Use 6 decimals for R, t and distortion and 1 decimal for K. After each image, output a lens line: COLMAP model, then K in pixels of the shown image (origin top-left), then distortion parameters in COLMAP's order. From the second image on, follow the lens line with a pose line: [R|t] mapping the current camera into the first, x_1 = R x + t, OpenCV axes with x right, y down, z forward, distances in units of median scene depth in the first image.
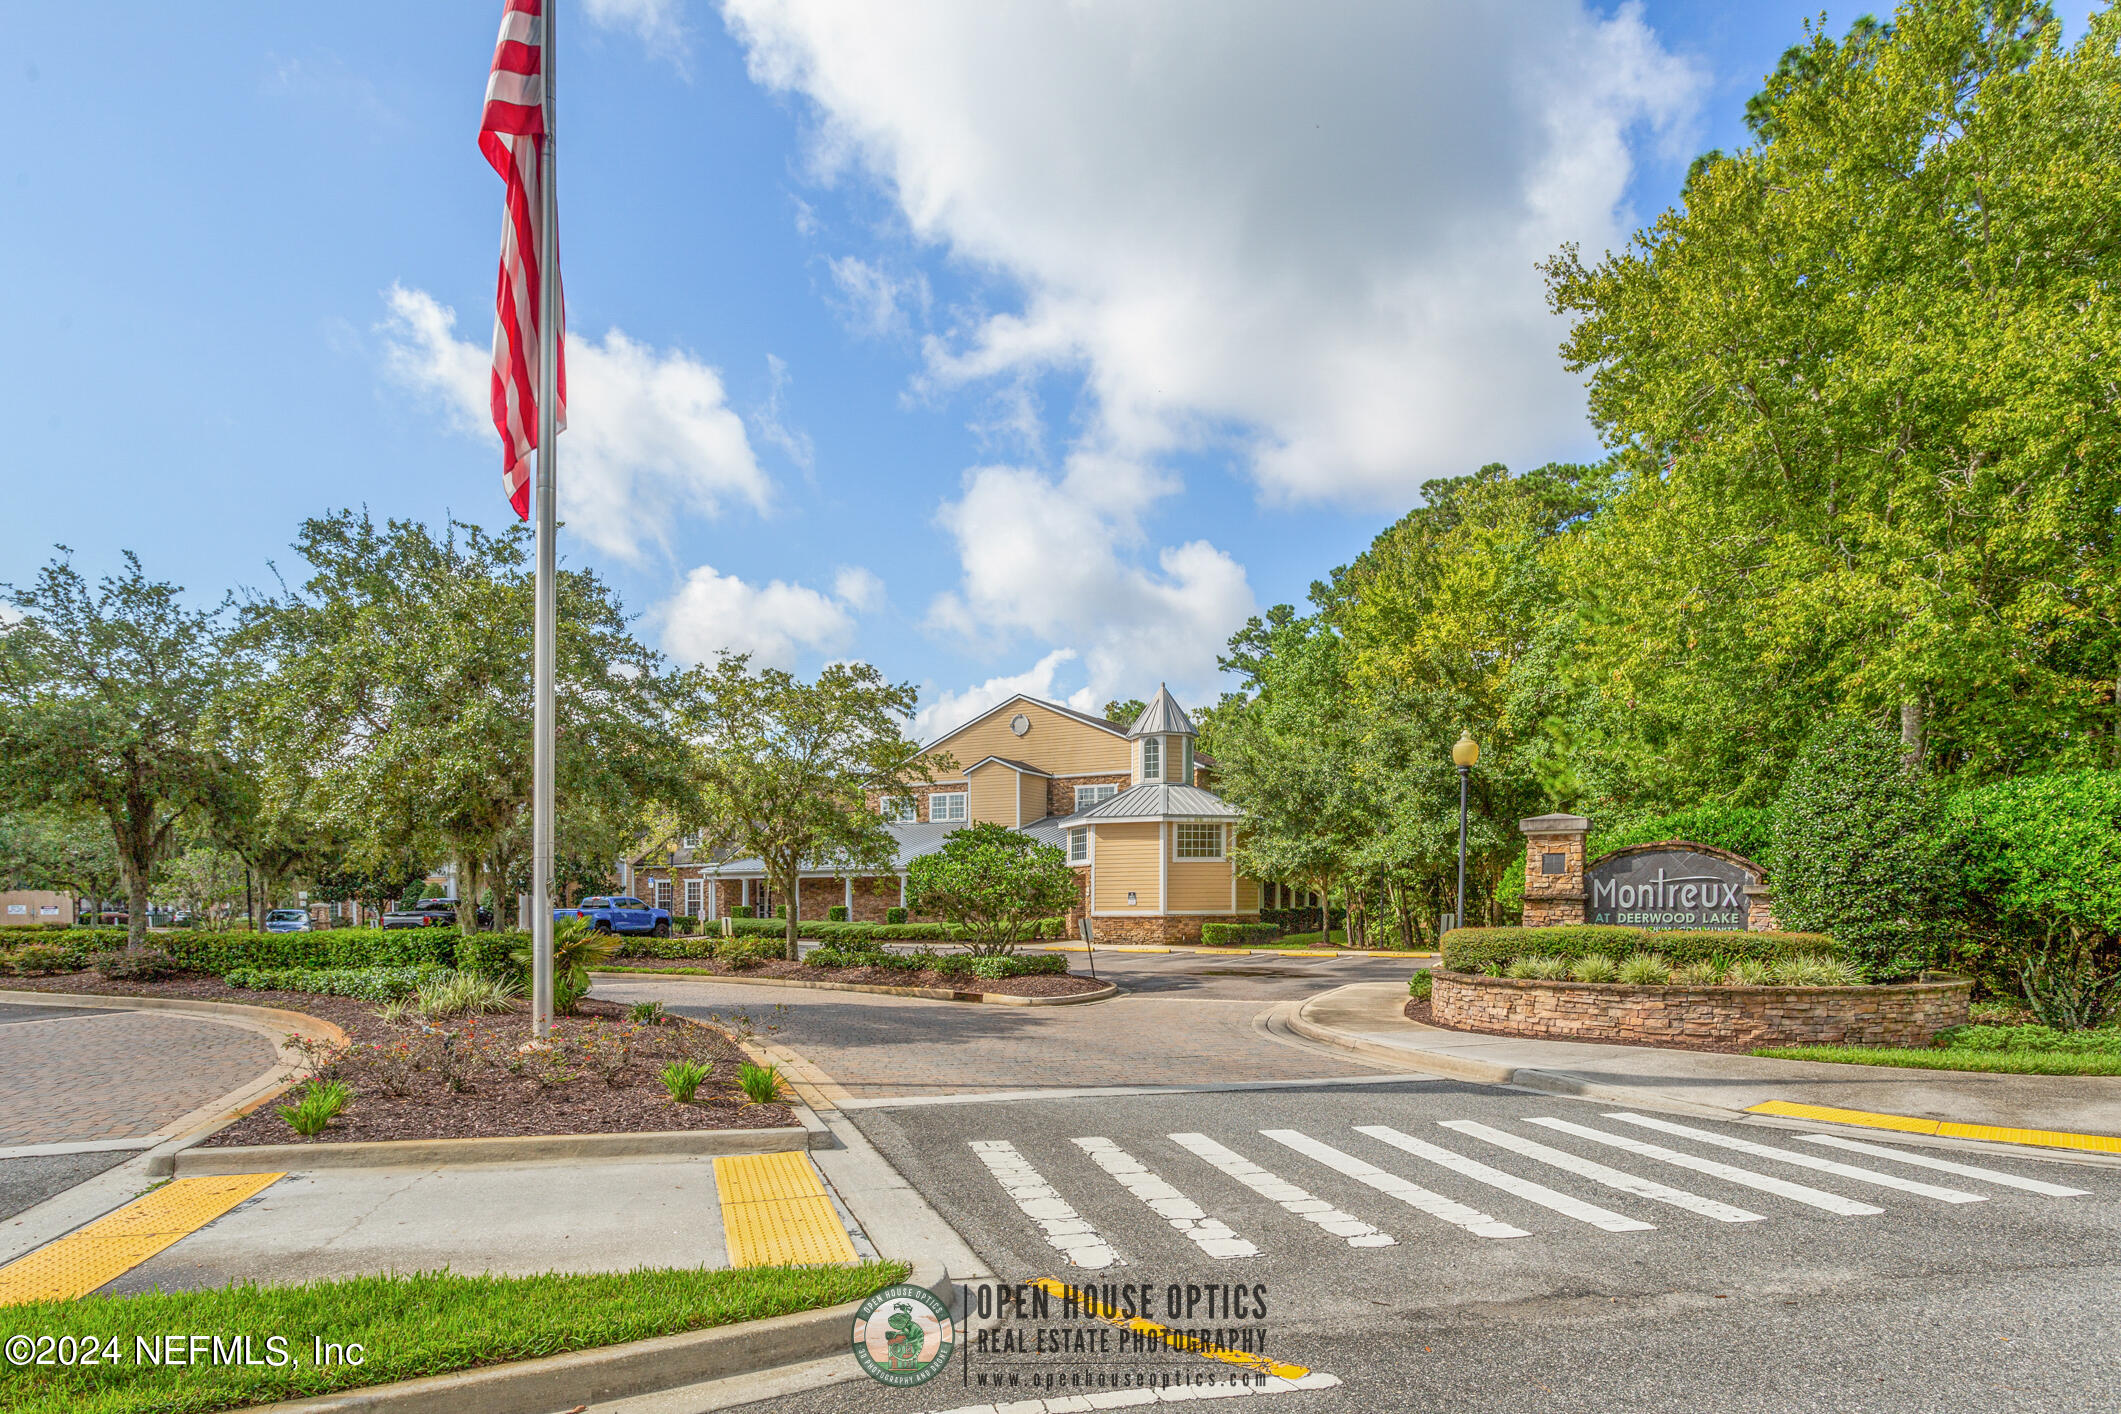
lens RADIAL K [[1222.0, 0, 1058.7], [0, 1222.0, 930.3], [0, 0, 1]] dist [0.013831, 0.000849]
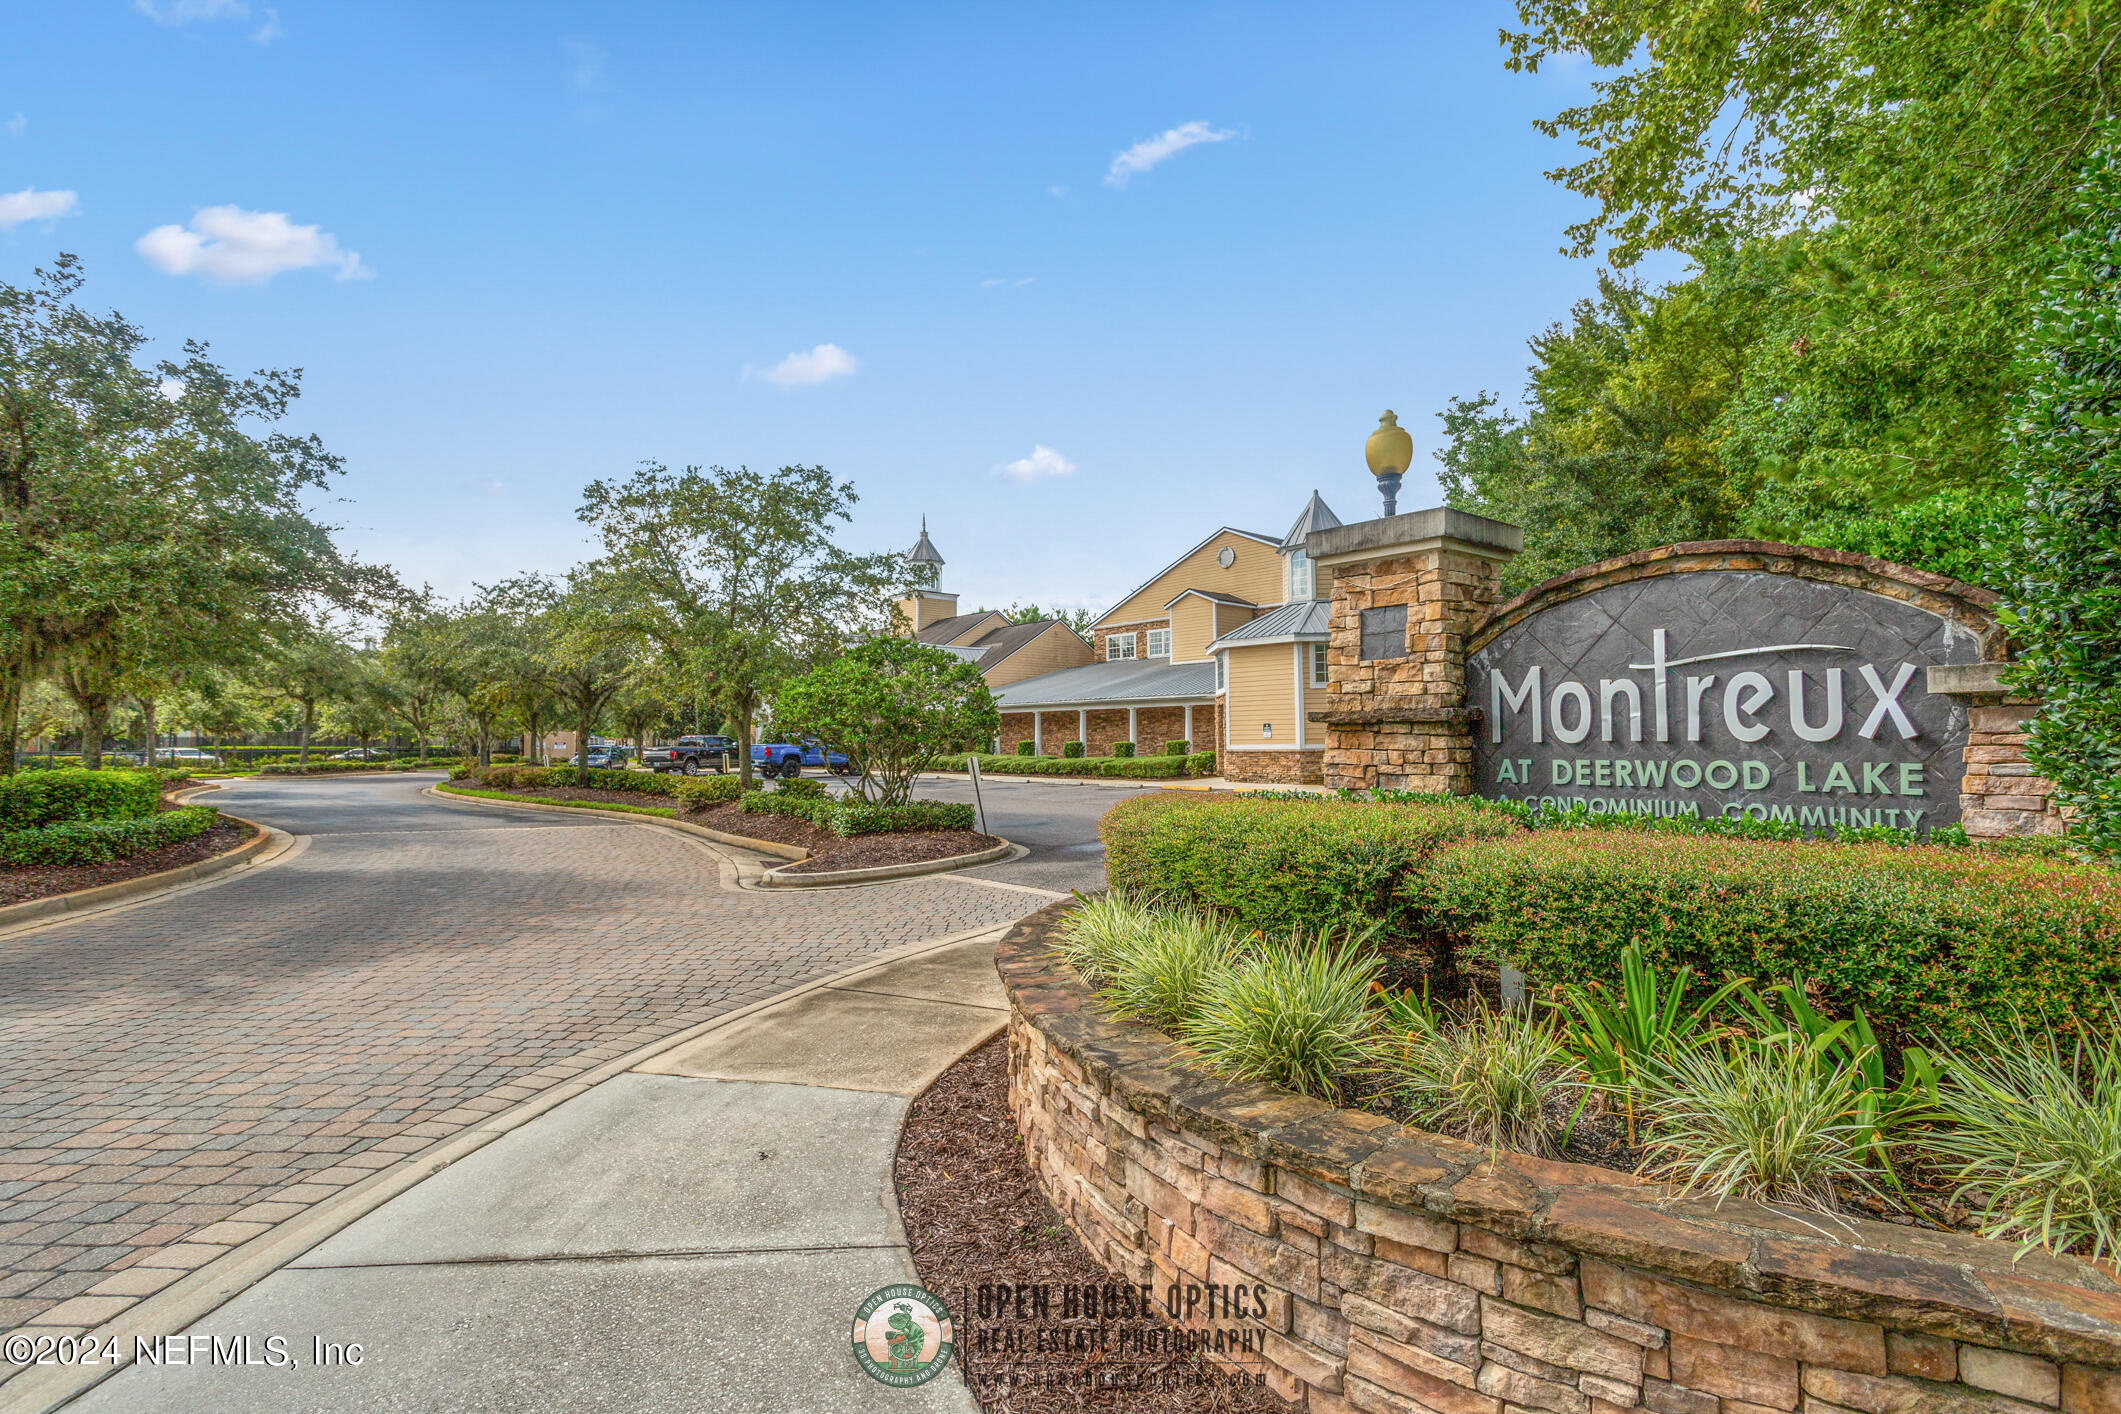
lens RADIAL K [[999.5, 0, 1060.5], [0, 999.5, 707.0], [0, 0, 1]] dist [0.000591, 0.000210]
pose [[0.936121, -0.015317, -0.351344, 0.421023], [-0.002942, 0.998675, -0.051376, -0.013508], [0.351665, 0.049127, 0.934836, 0.665467]]
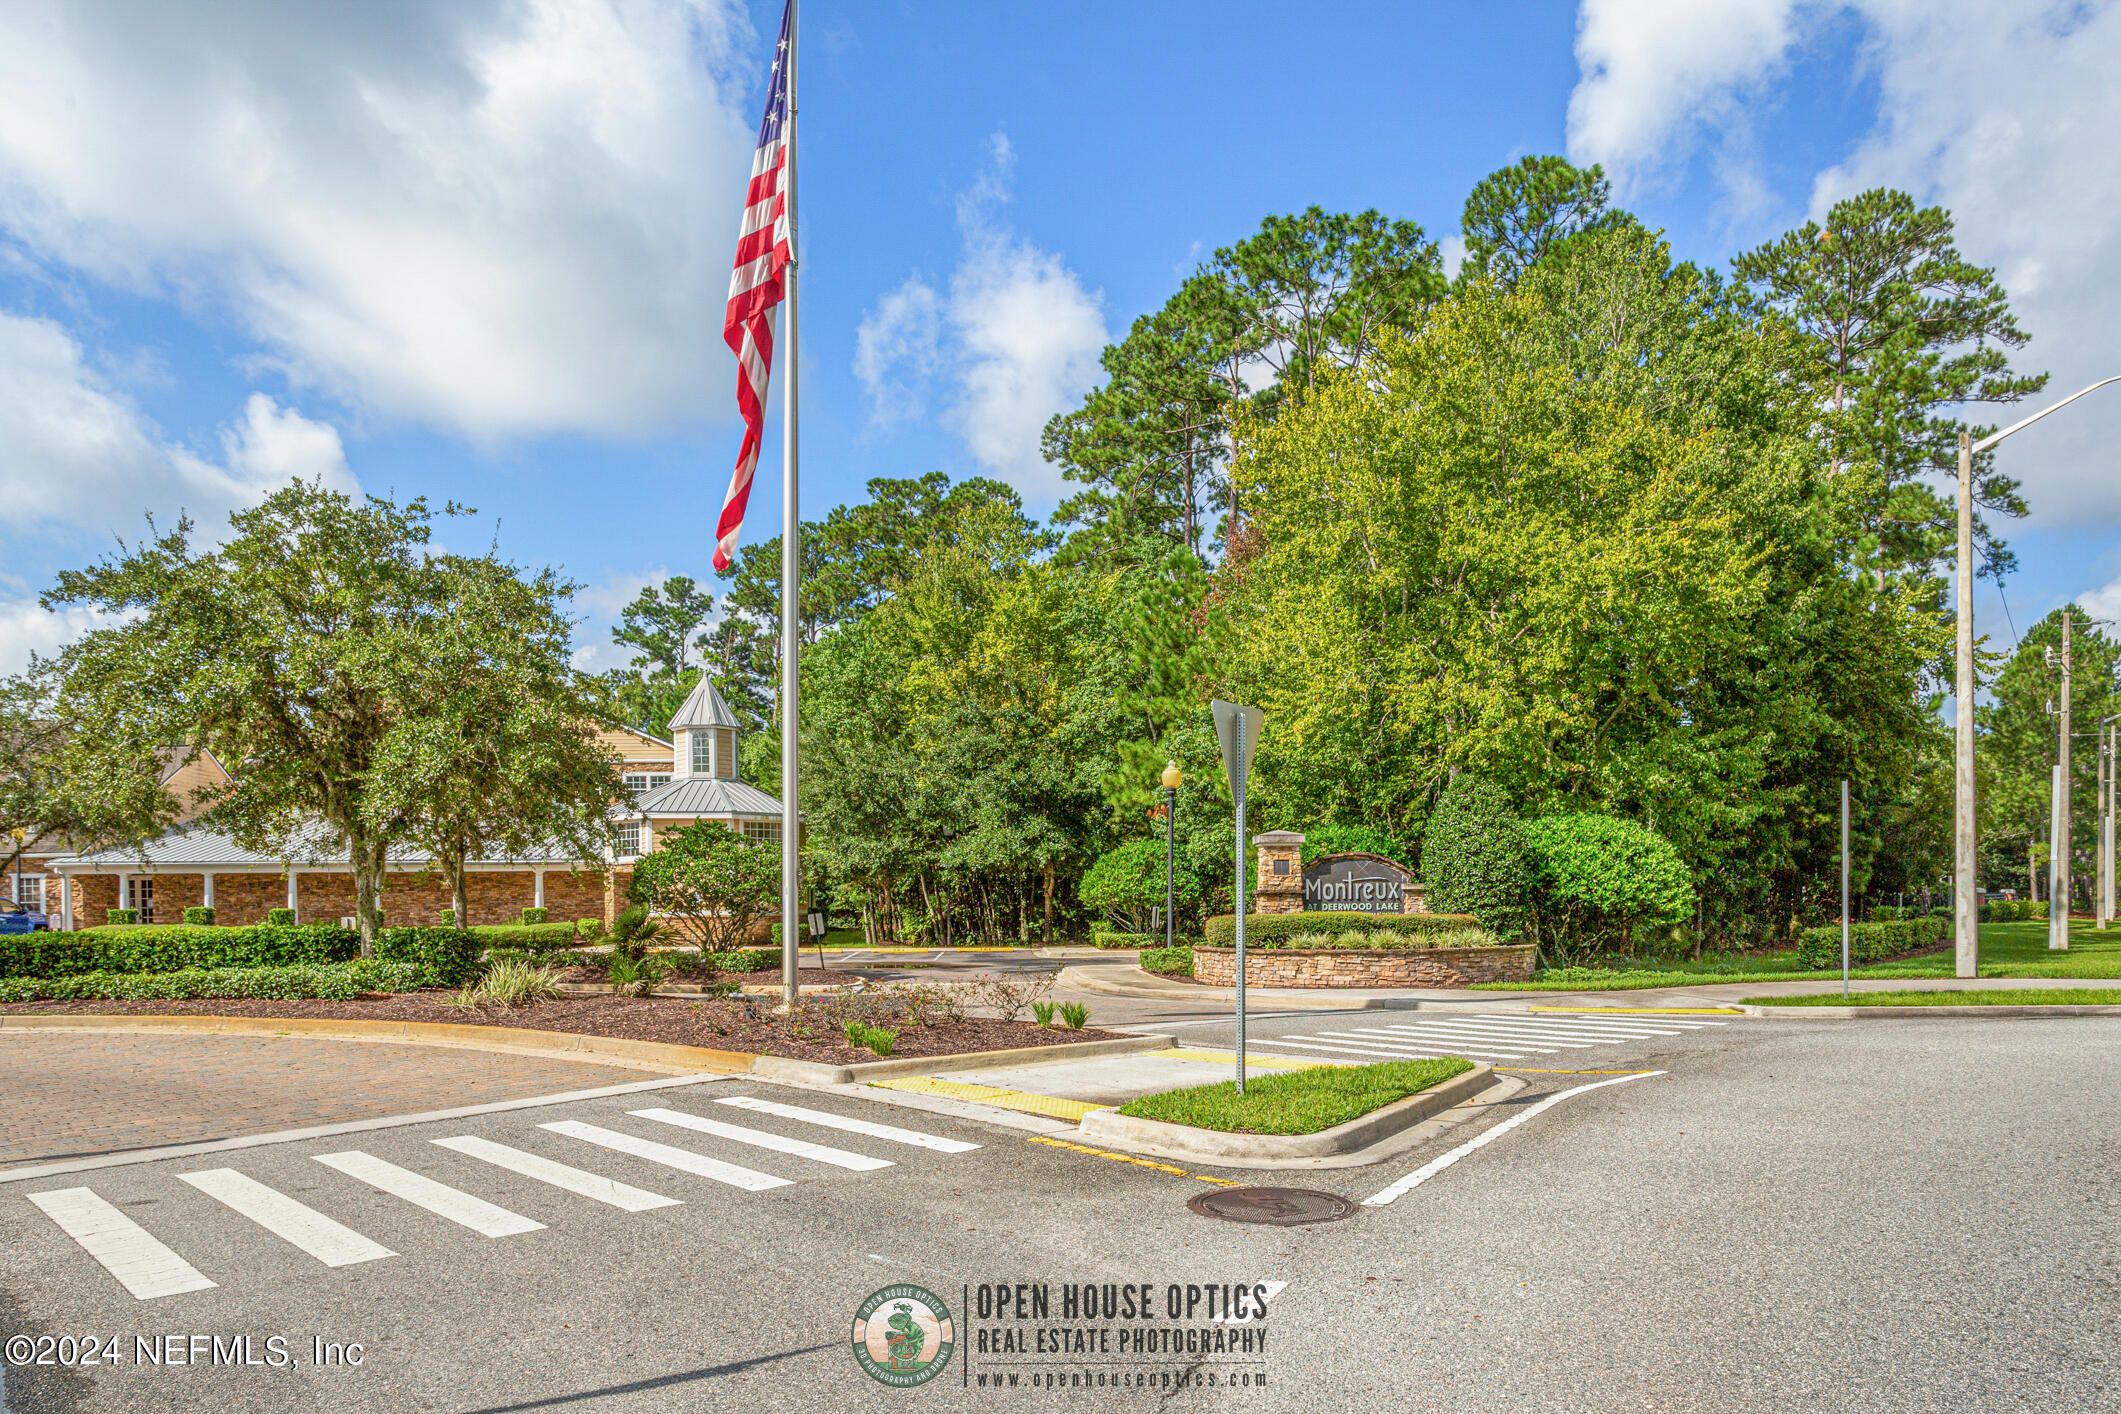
lens RADIAL K [[1384.4, 0, 1059.8], [0, 1384.4, 942.8], [0, 0, 1]] dist [0.007784, 0.004298]
pose [[0.869126, -0.017831, 0.494270, -0.578329], [0.016126, 0.999840, 0.007712, 0.013777], [-0.494328, 0.001268, 0.869274, -0.220776]]
